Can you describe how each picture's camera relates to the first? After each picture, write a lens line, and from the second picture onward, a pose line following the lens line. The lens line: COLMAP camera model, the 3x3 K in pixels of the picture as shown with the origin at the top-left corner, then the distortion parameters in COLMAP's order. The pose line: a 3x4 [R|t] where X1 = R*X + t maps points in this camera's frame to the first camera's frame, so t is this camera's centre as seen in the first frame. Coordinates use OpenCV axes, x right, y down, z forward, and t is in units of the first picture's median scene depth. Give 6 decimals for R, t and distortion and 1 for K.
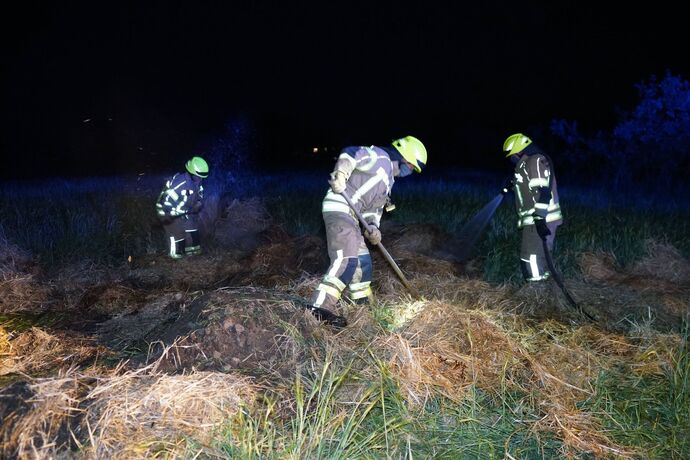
lens RADIAL K [[658.3, 0, 347.0], [0, 658.3, 230.9], [0, 0, 1]] dist [-0.044440, 0.097094]
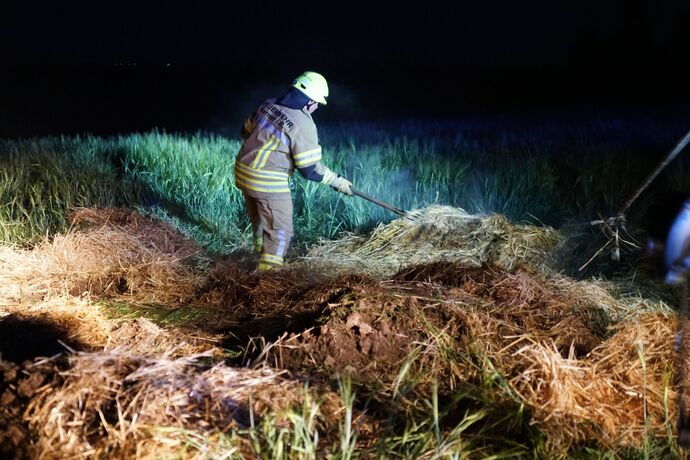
lens RADIAL K [[1234.6, 0, 345.8], [0, 1234.6, 229.2], [0, 0, 1]] dist [0.145337, 0.194370]
pose [[0.917470, 0.036844, -0.396095, 0.480717], [-0.034801, 0.999318, 0.012346, 0.029578], [0.396280, 0.002457, 0.918126, -0.359637]]
